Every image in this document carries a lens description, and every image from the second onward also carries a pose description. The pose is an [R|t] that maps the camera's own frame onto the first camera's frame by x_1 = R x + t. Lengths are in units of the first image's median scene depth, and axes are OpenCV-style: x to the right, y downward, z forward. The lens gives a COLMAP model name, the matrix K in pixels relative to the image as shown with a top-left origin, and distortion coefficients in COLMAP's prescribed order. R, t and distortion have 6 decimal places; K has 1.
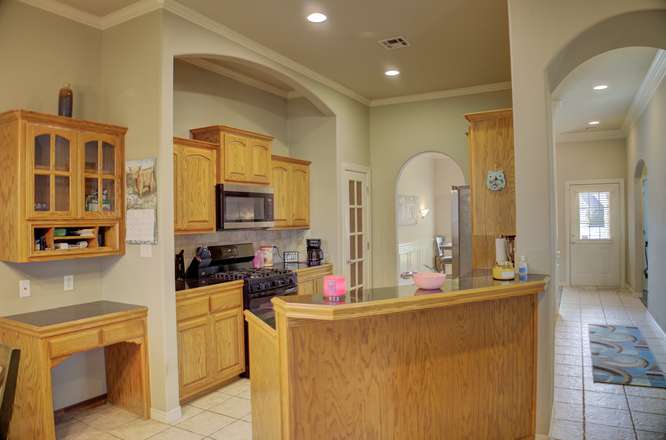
lens RADIAL K [[455.4, 0, 330.6], [0, 455.4, 222.1], [0, 0, 1]] dist [-0.126965, 0.039723]
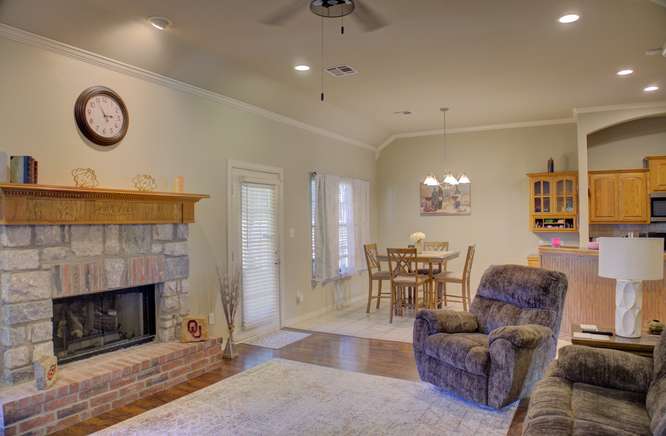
lens RADIAL K [[447.4, 0, 335.3], [0, 447.4, 215.3], [0, 0, 1]] dist [-0.084730, -0.003979]
pose [[-0.003235, 0.004713, -0.999984, 1.150408], [0.005949, 0.999971, 0.004694, -0.016829], [0.999977, -0.005934, -0.003263, -0.098493]]
